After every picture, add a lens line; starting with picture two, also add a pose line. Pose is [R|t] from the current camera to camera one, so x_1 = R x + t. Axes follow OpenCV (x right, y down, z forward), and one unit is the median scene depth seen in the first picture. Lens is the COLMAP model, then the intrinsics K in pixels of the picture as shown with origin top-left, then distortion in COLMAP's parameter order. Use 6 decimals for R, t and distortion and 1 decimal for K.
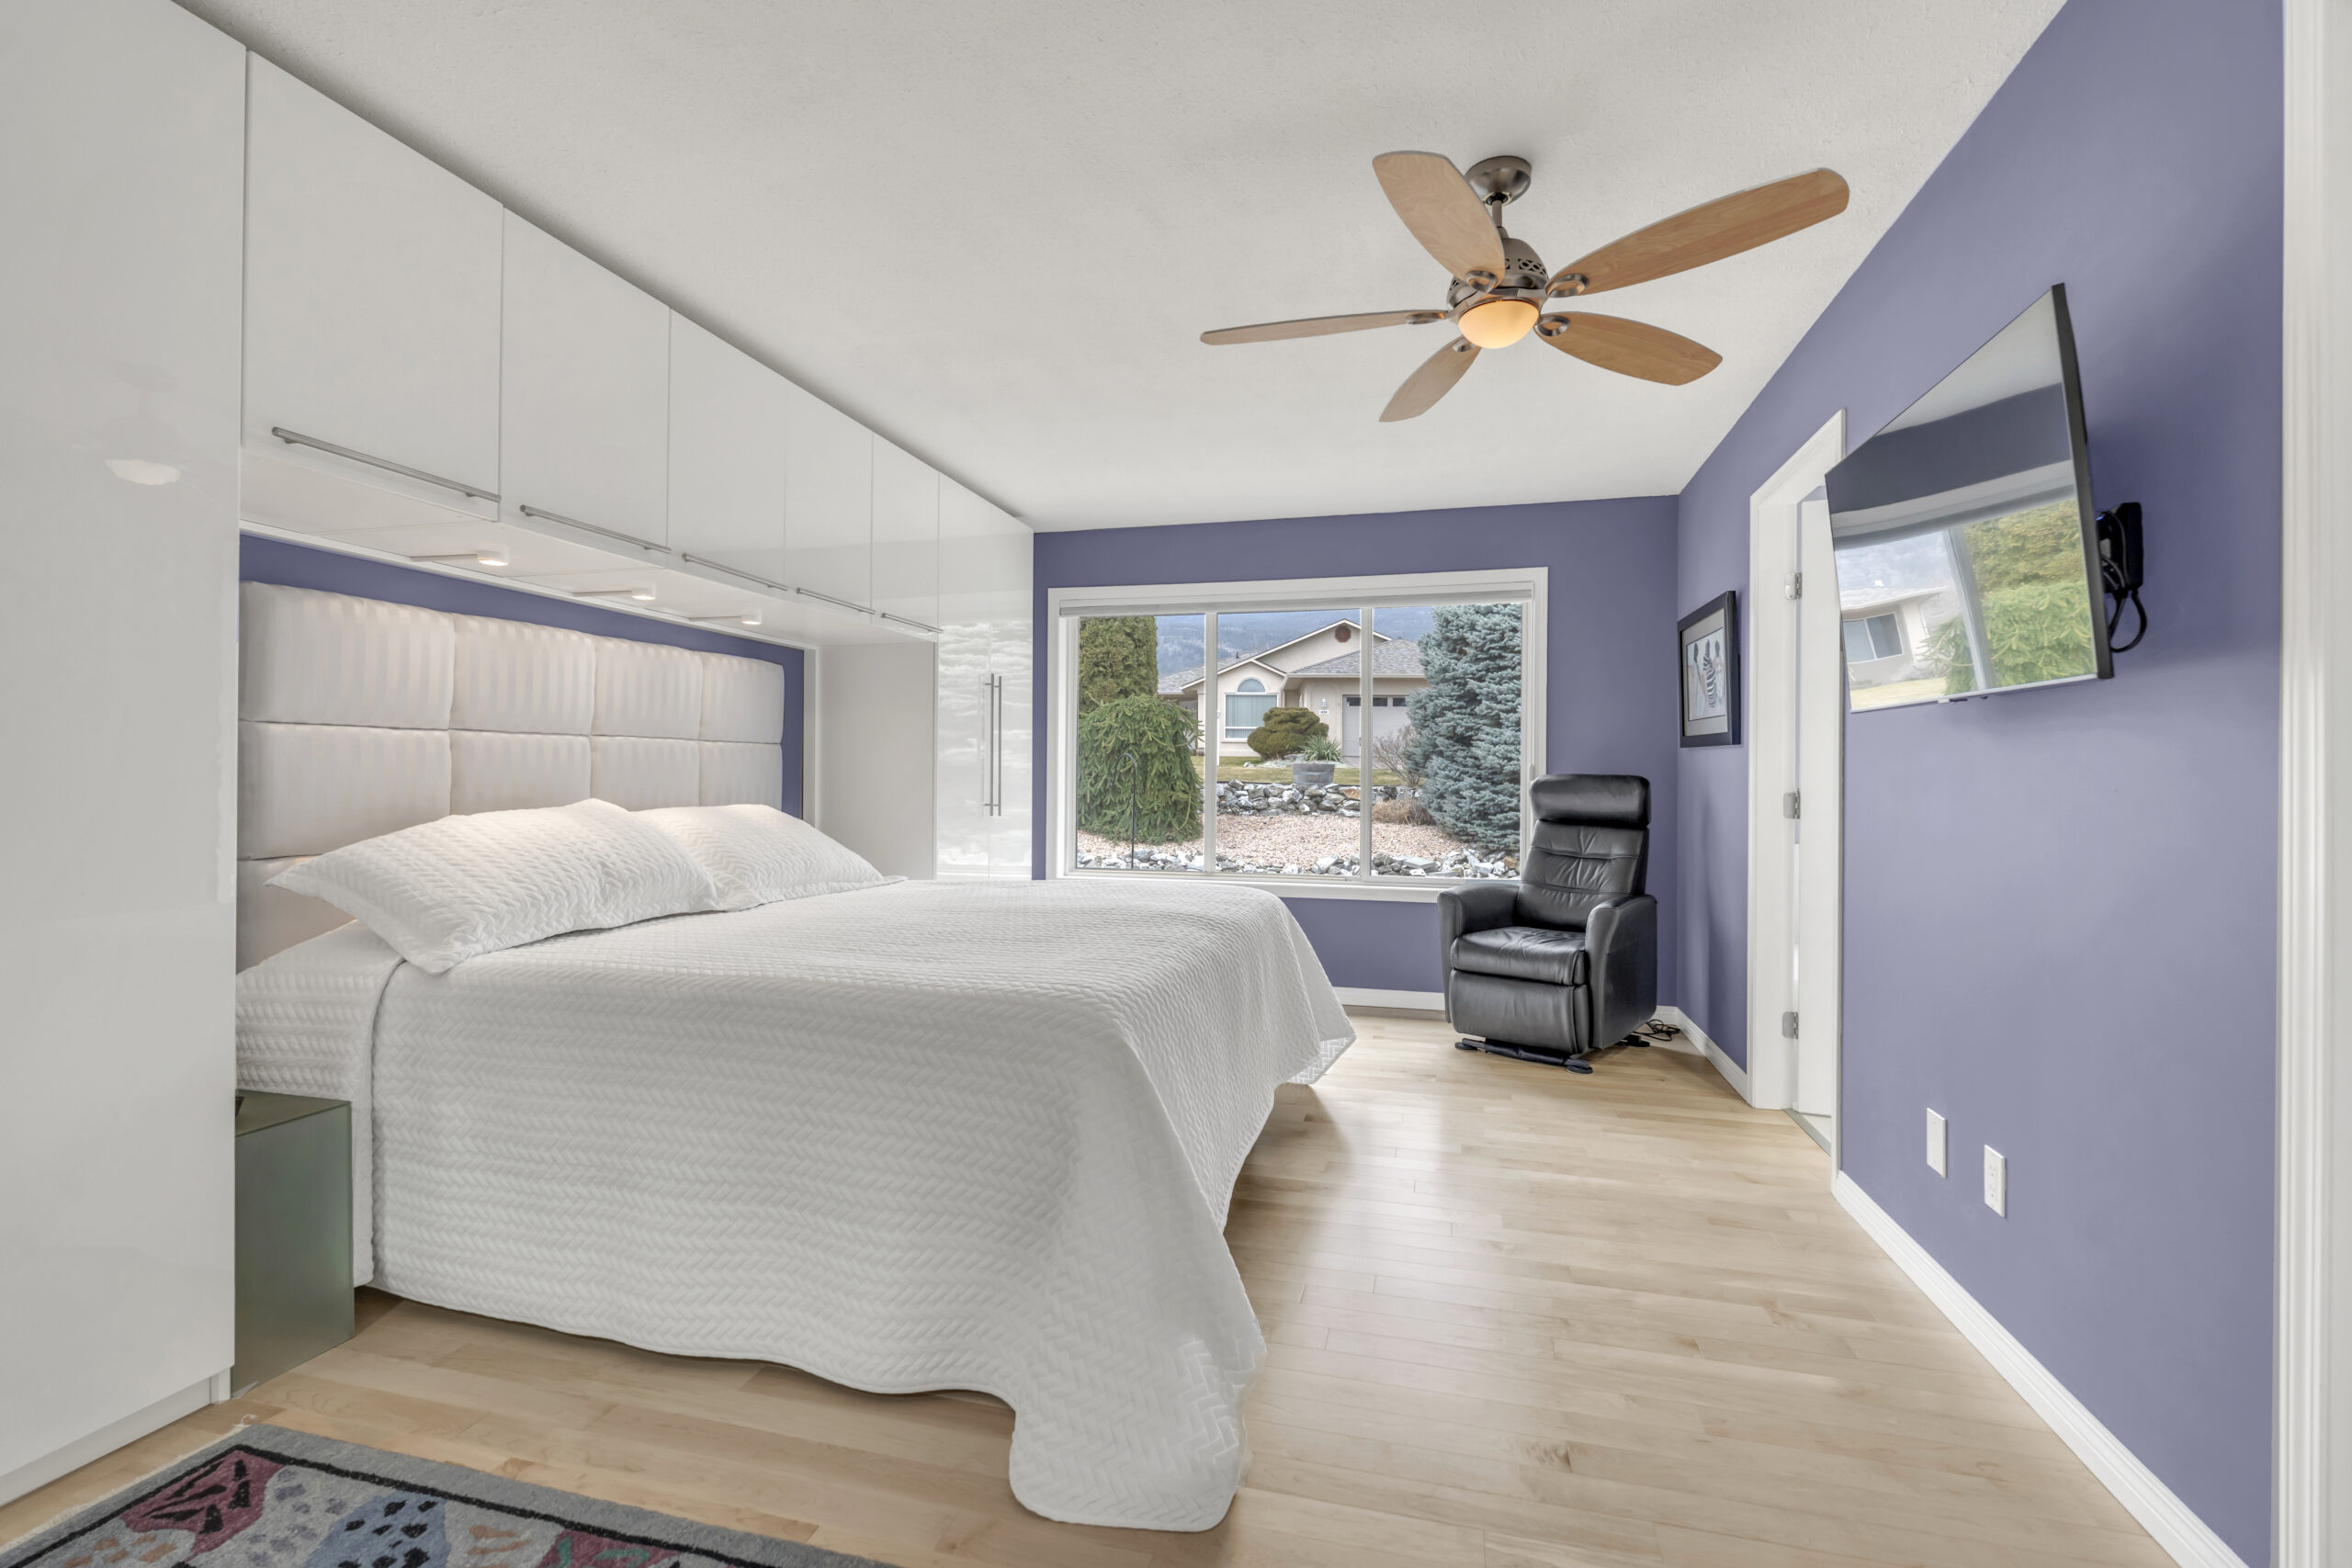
lens RADIAL K [[1040.8, 0, 1180.1], [0, 1040.8, 780.5], [0, 0, 1]] dist [-0.002914, 0.001335]
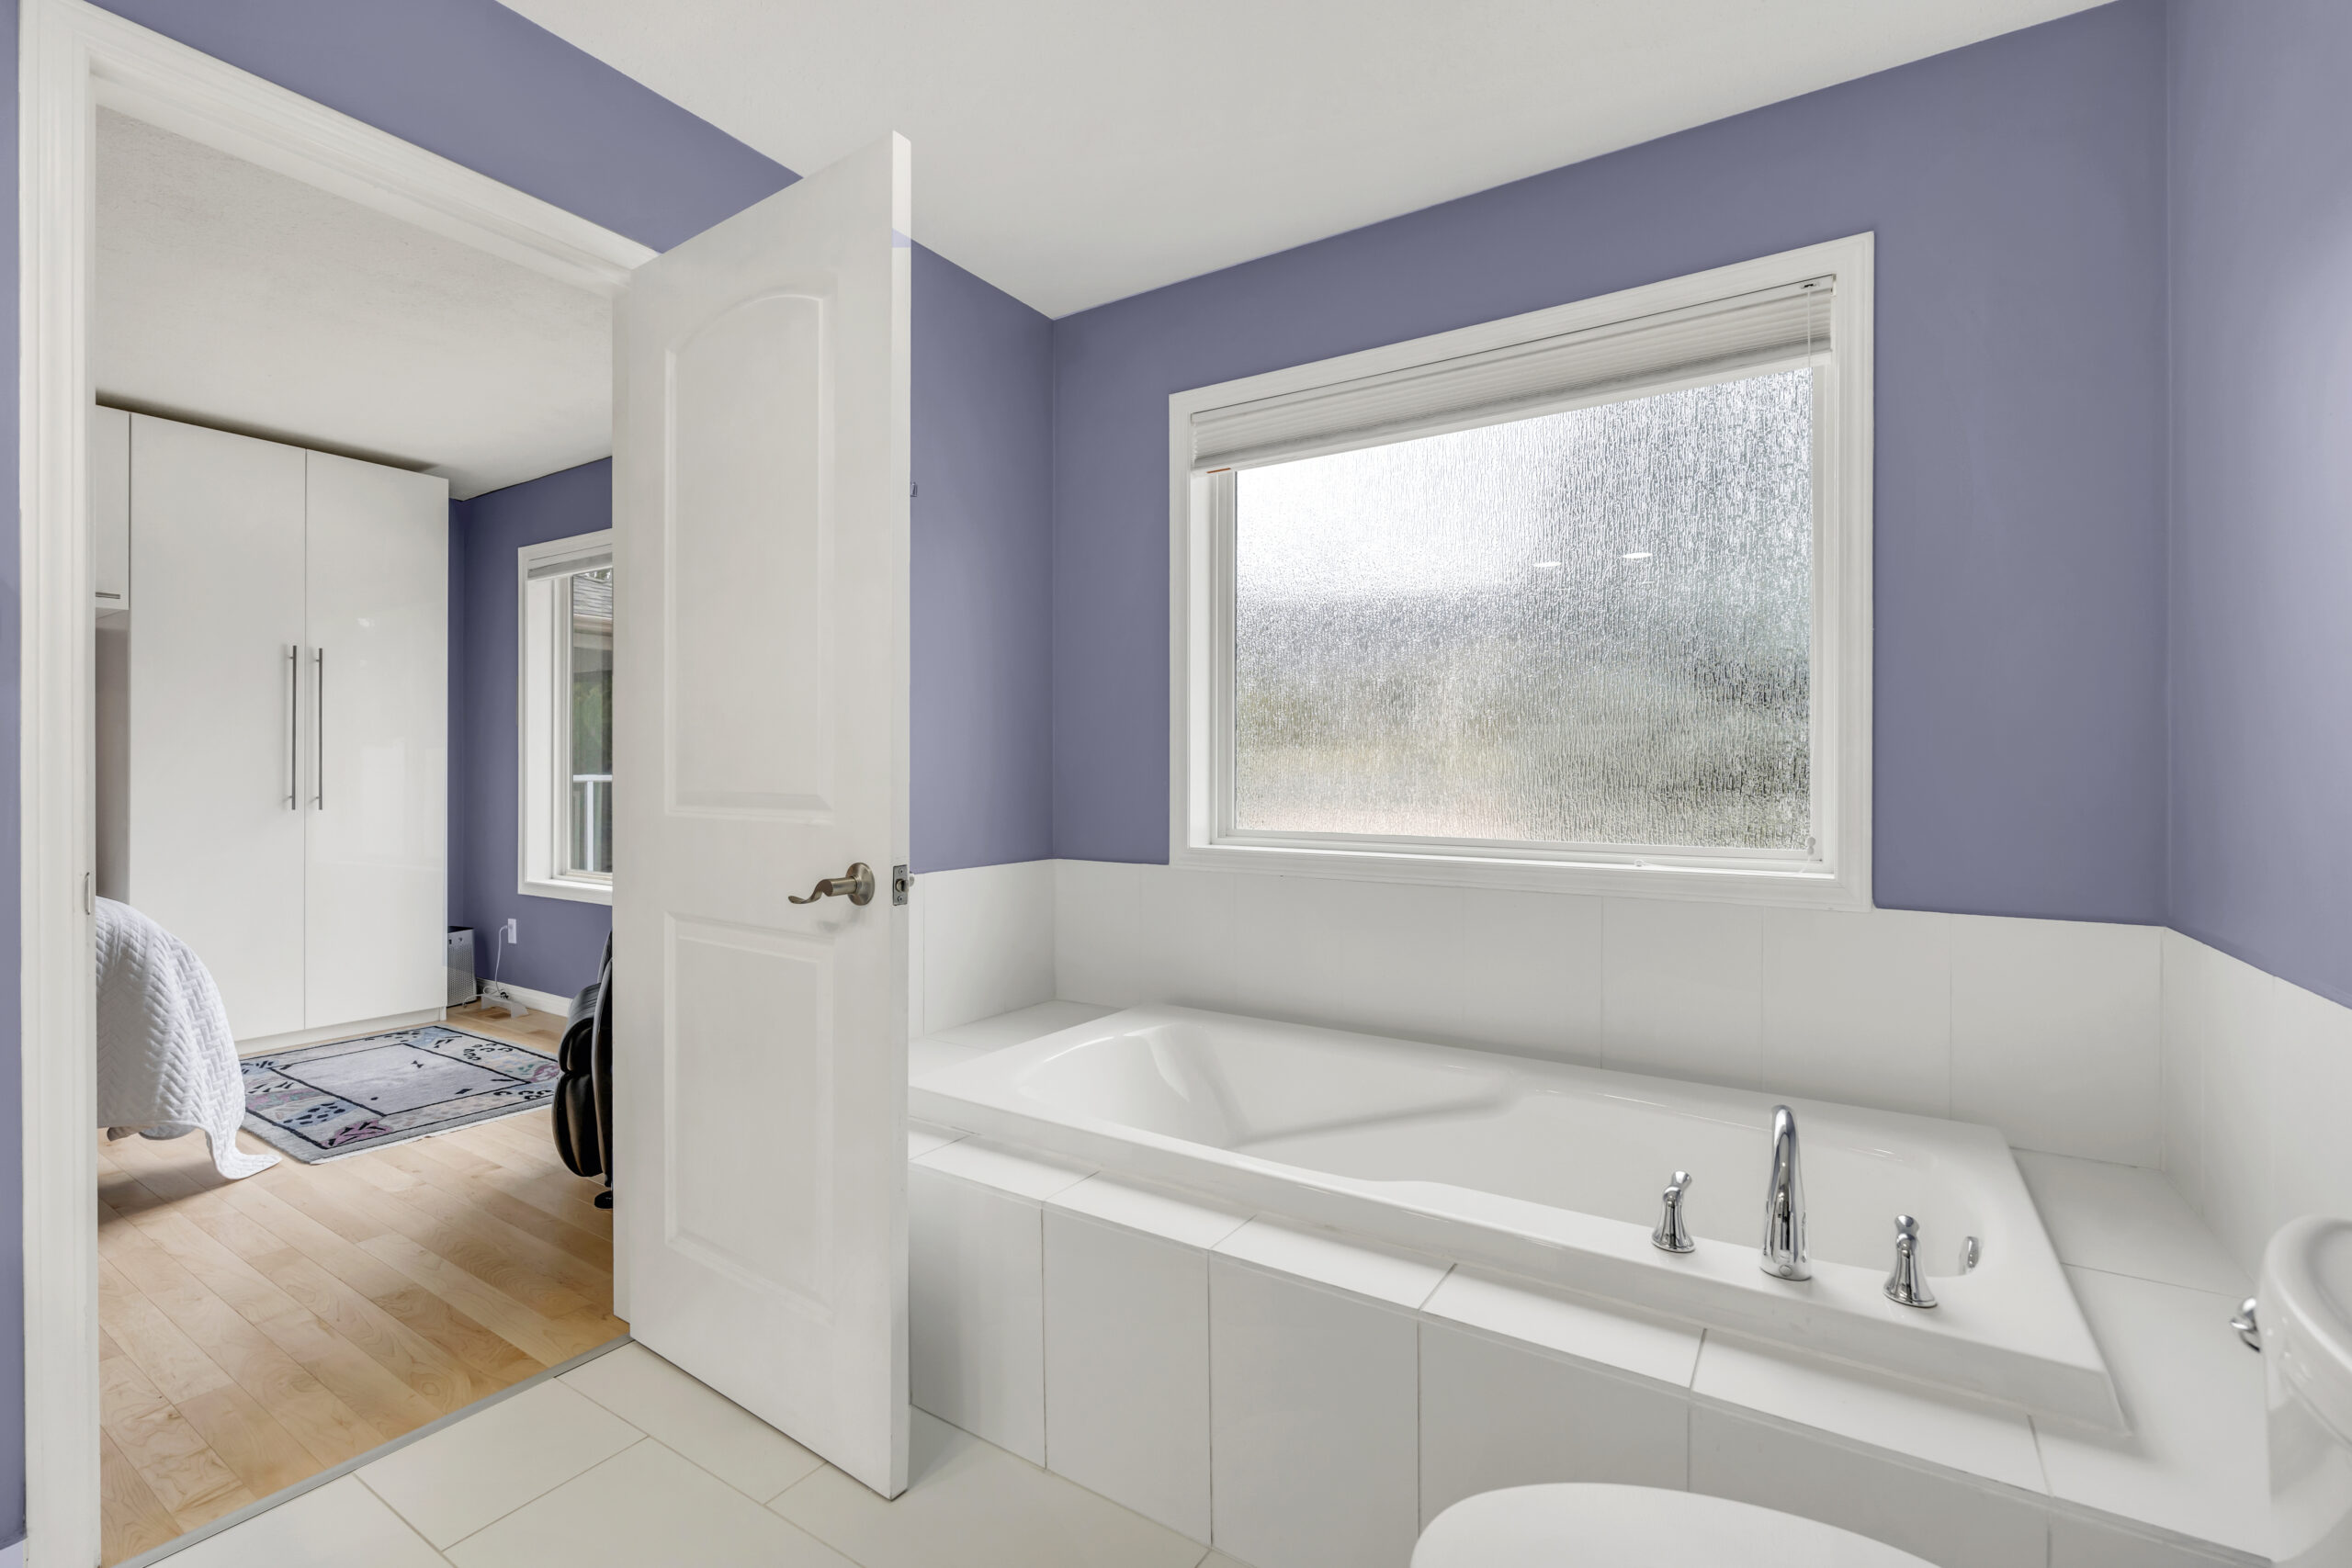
lens RADIAL K [[1040.8, 0, 1189.6], [0, 1040.8, 775.7], [0, 0, 1]] dist [-0.002914, 0.001335]
pose [[0.950890, -0.005825, -0.309475, 1.172903], [0.005443, 0.999983, -0.002097, 0.017274], [0.309482, 0.000310, 0.950905, 0.617749]]
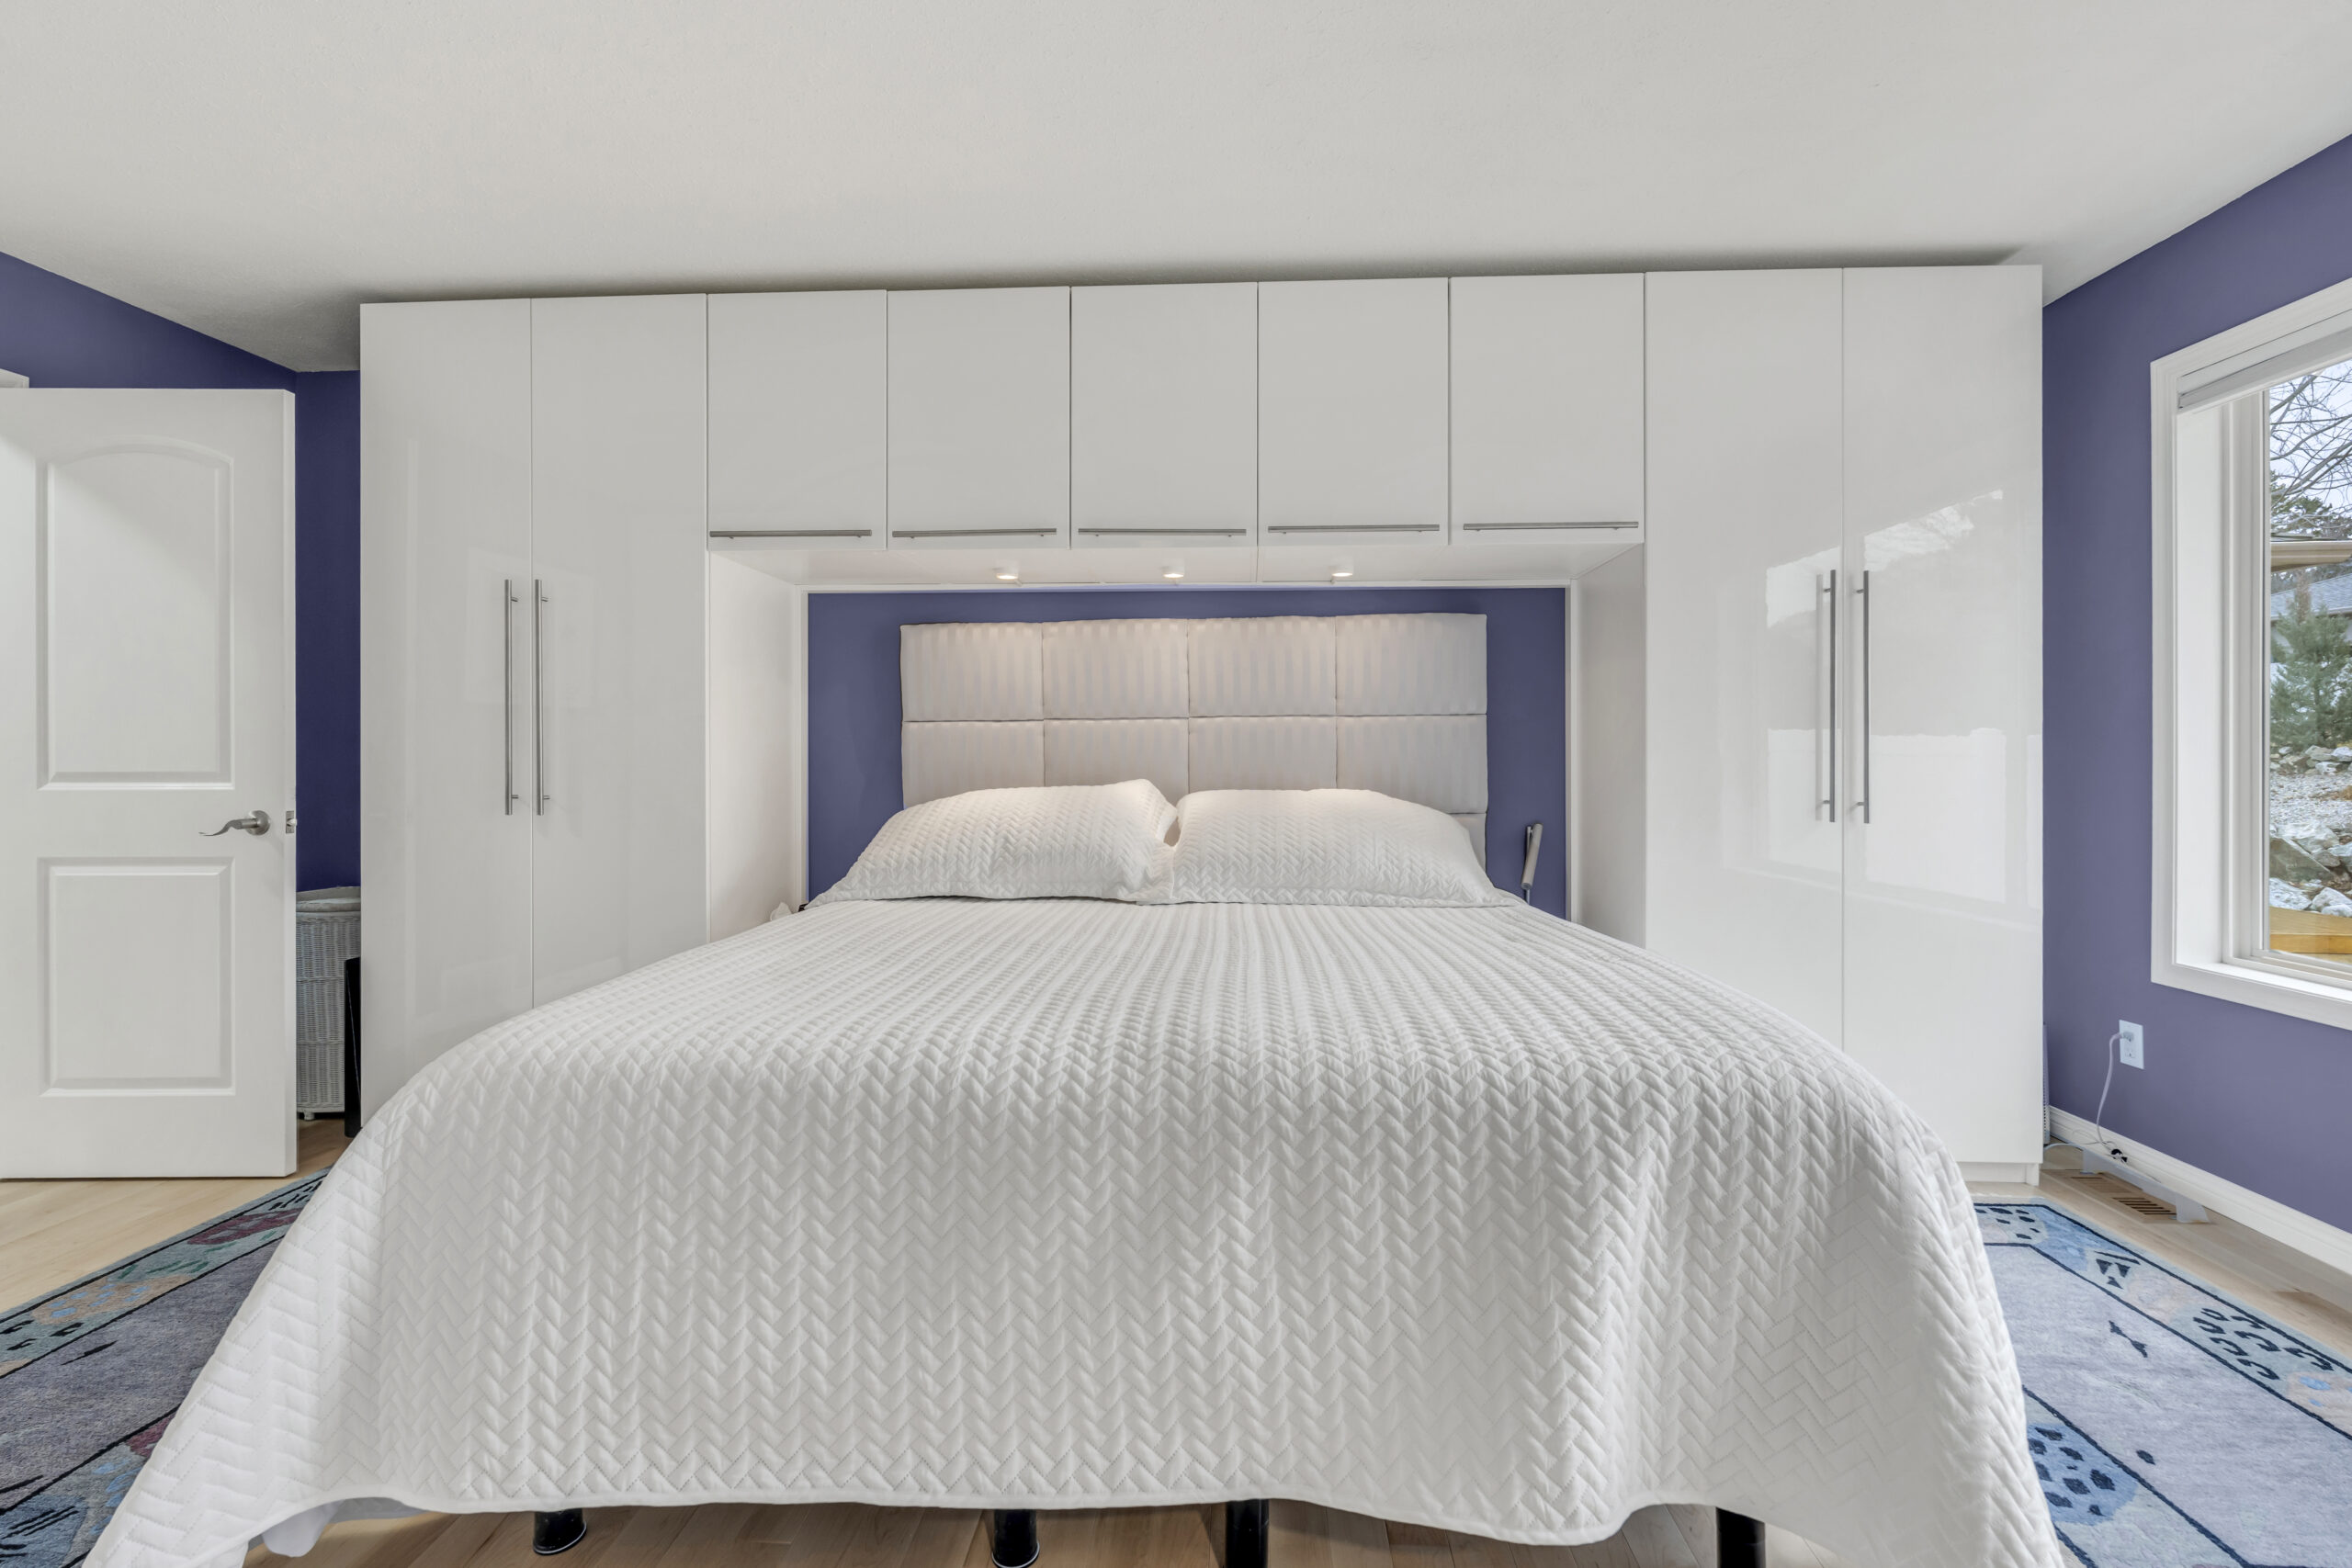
lens RADIAL K [[1040.8, 0, 1185.4], [0, 1040.8, 773.0], [0, 0, 1]] dist [-0.002914, 0.001335]
pose [[0.199467, 0.000422, -0.979904, 0.449162], [0.000667, 1.000000, 0.000566, 0.009981], [0.979904, -0.000767, 0.199467, 0.816114]]
